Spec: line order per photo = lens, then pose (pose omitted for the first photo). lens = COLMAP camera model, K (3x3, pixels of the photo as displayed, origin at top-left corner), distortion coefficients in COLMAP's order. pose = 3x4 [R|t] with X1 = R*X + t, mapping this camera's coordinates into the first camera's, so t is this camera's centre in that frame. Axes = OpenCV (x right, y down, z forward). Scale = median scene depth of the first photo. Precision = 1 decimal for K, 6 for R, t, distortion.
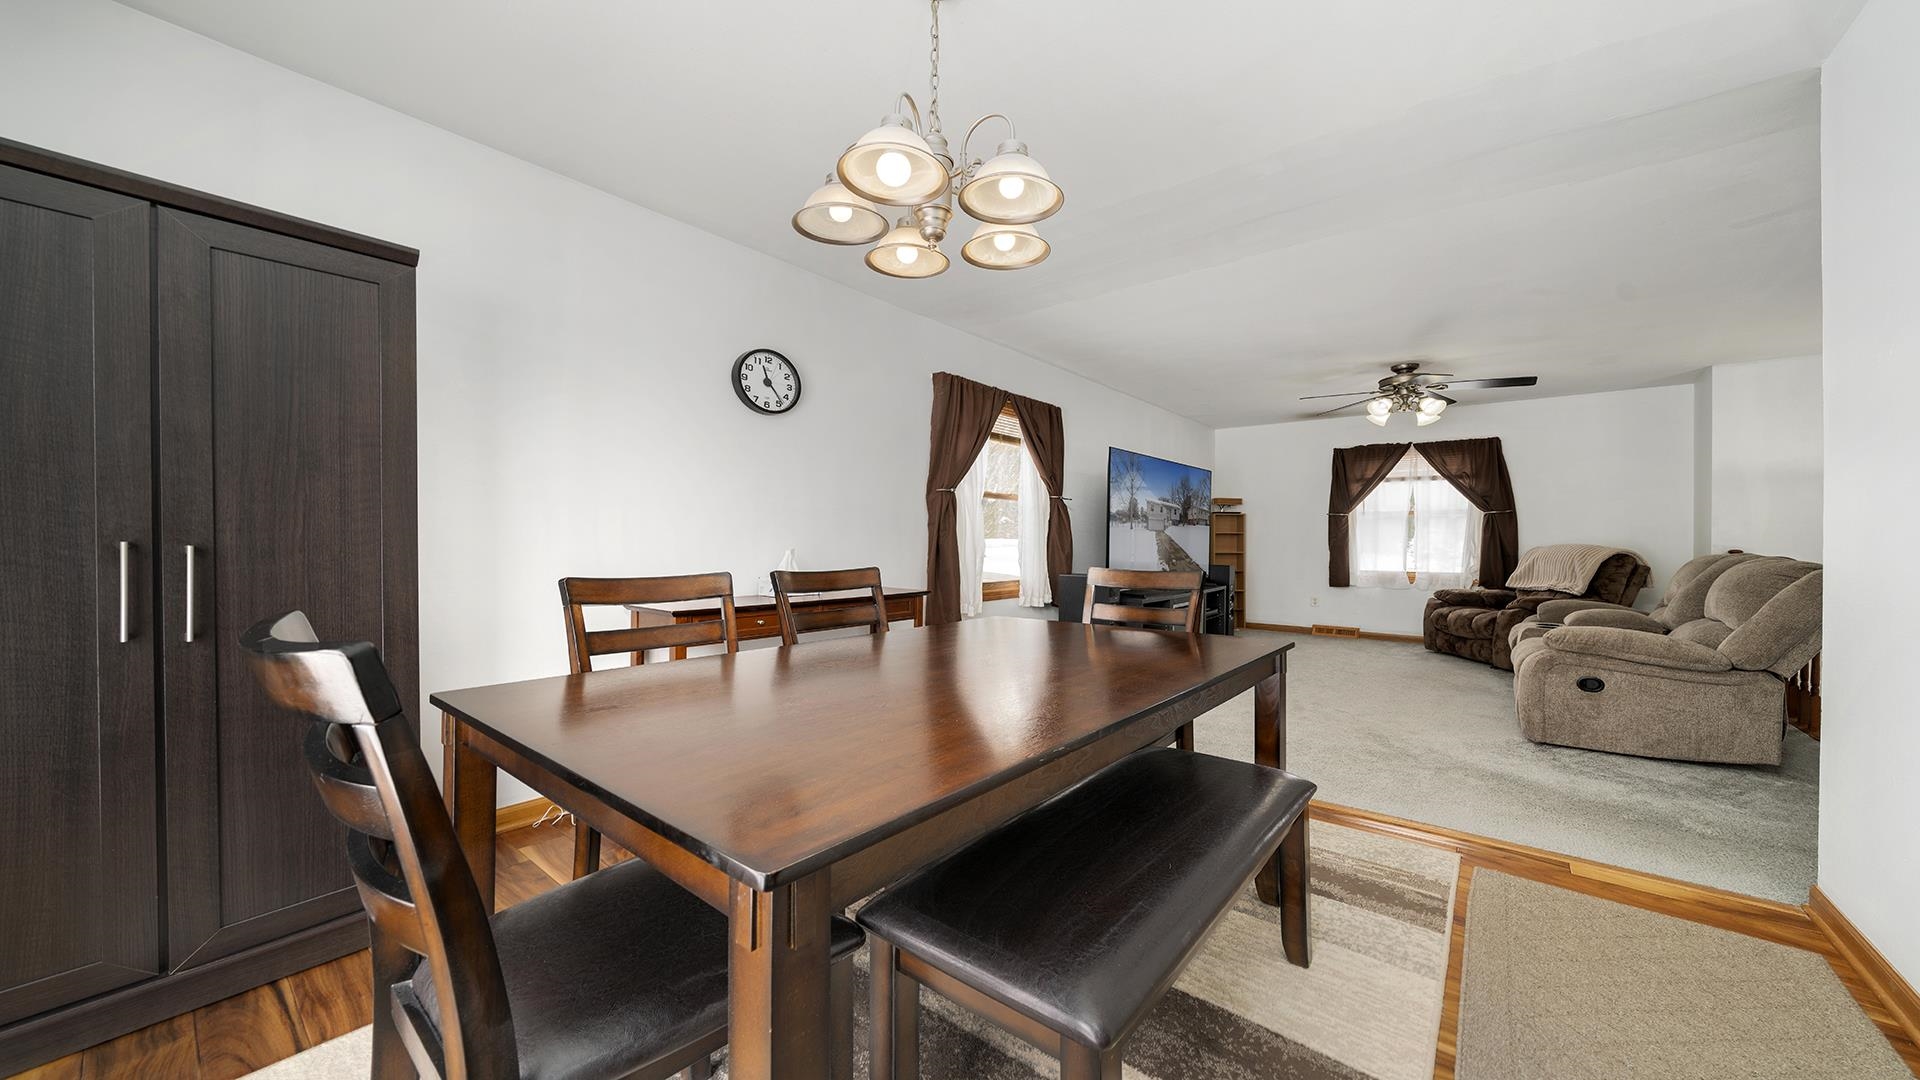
lens RADIAL K [[690.8, 0, 953.0], [0, 690.8, 531.7], [0, 0, 1]] dist [0.001763, 0.000312]
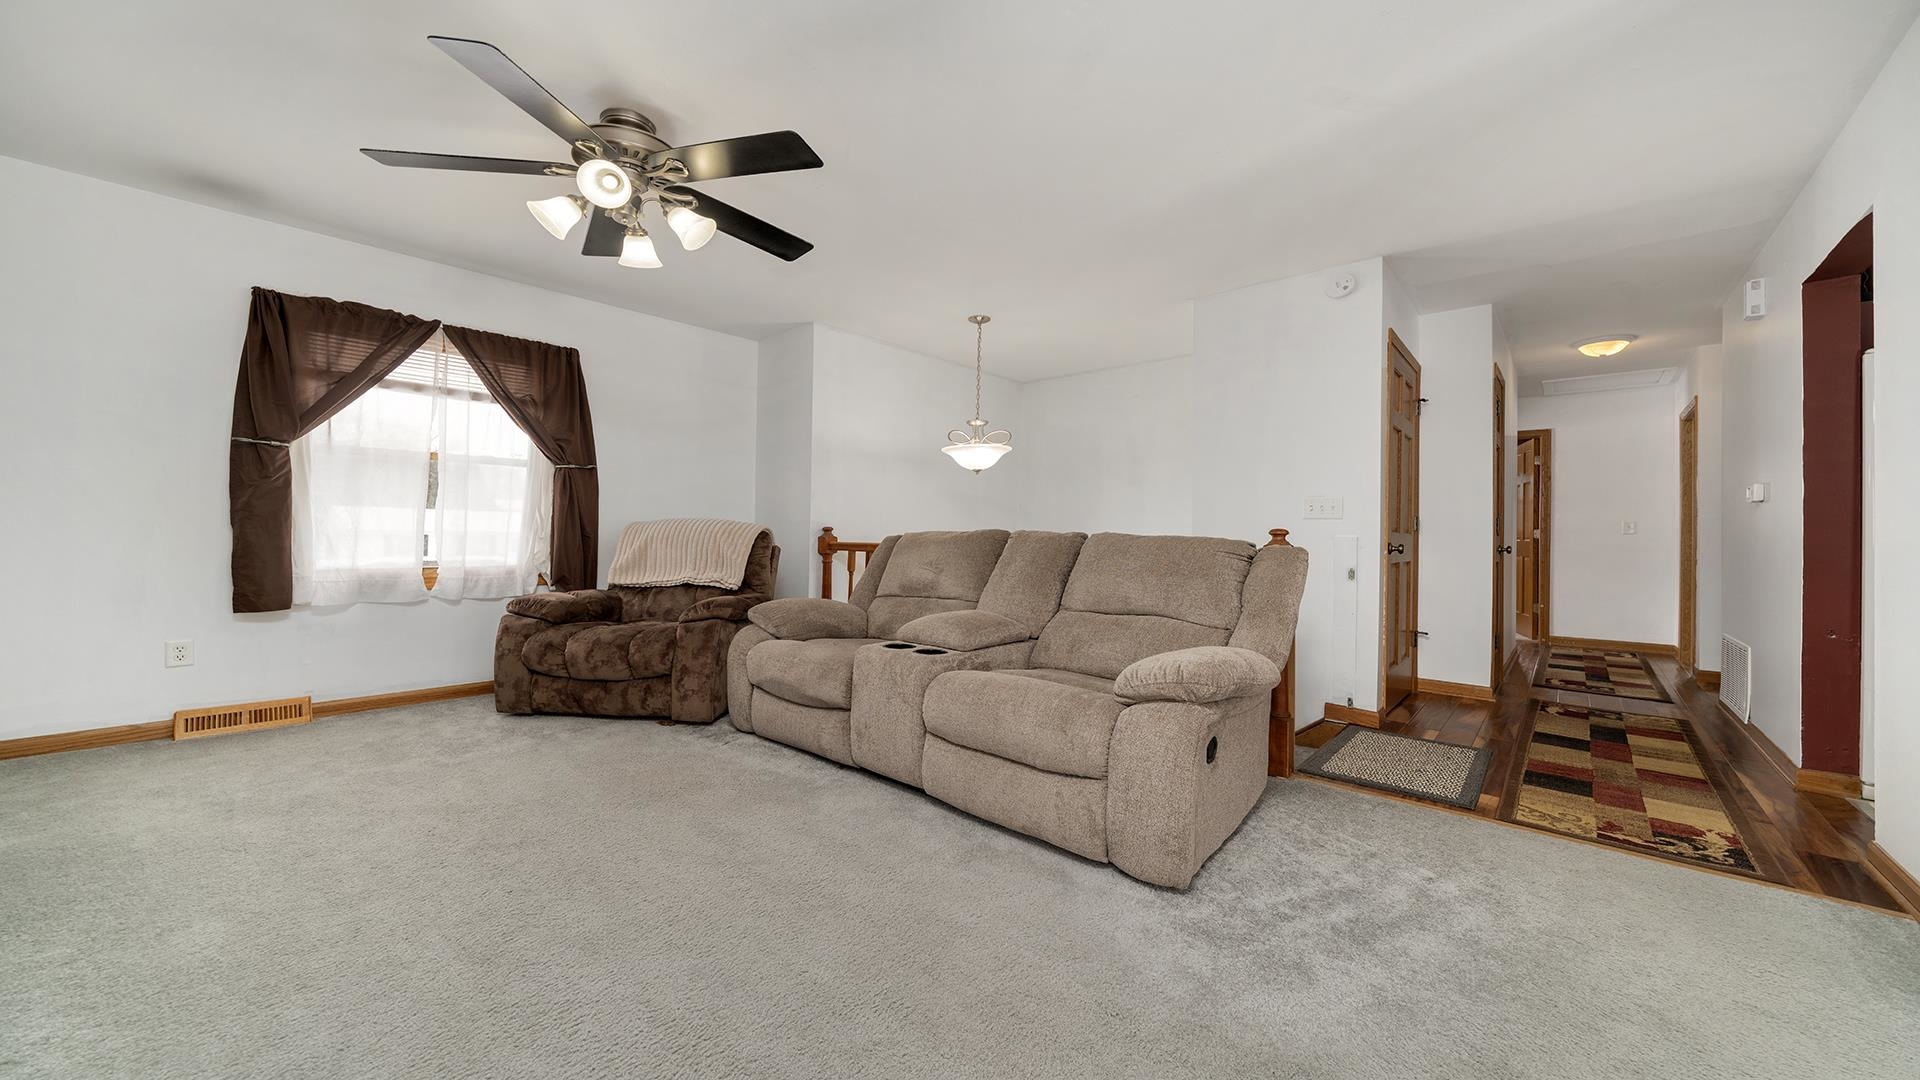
lens RADIAL K [[690.8, 0, 953.0], [0, 690.8, 531.7], [0, 0, 1]] dist [0.001763, 0.000312]
pose [[0.046064, -0.008260, 0.998904, 0.171788], [-0.027030, 0.999589, 0.009512, 0.016369], [-0.998573, -0.027439, 0.045822, 0.642837]]
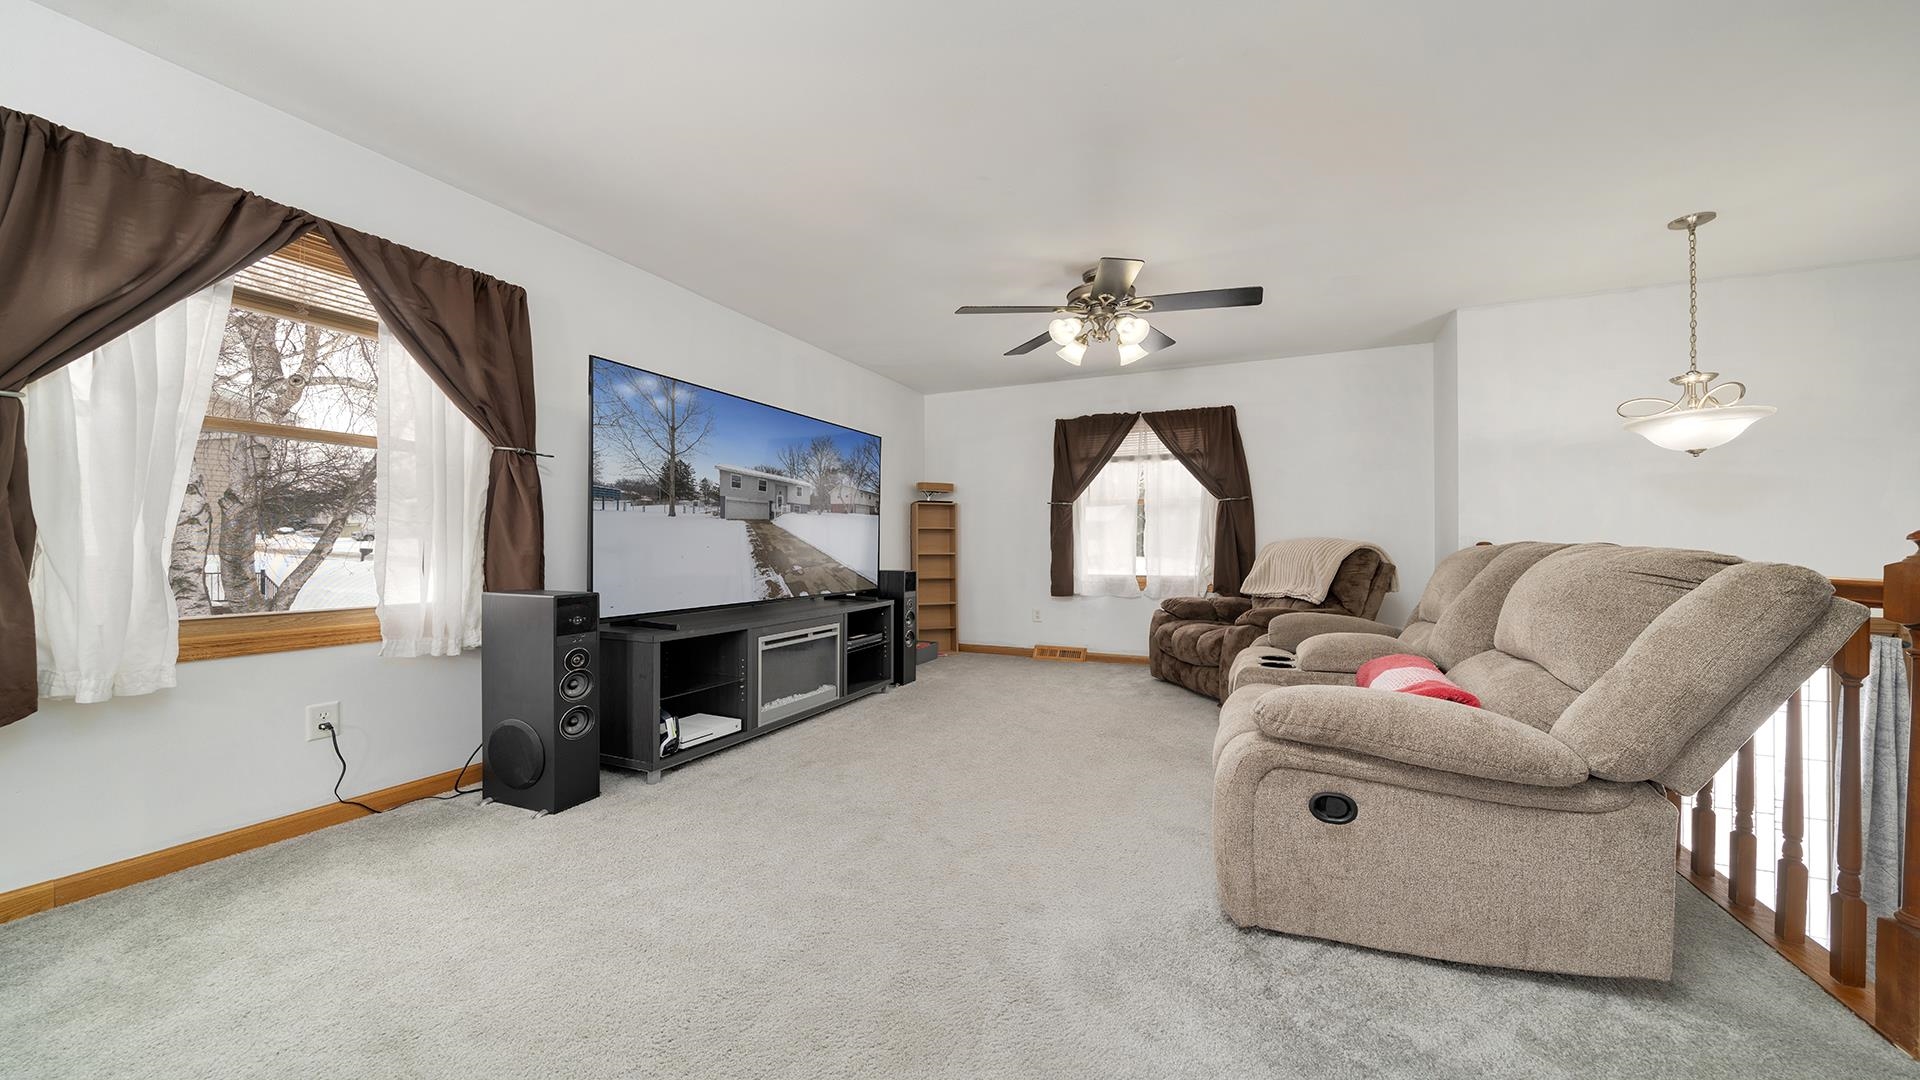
lens RADIAL K [[690.8, 0, 953.0], [0, 690.8, 531.7], [0, 0, 1]] dist [0.001763, 0.000312]
pose [[0.970093, -0.000422, 0.242733, 0.290140], [0.003004, 0.999943, -0.010267, 0.016873], [-0.242715, 0.010689, 0.970039, 0.315376]]
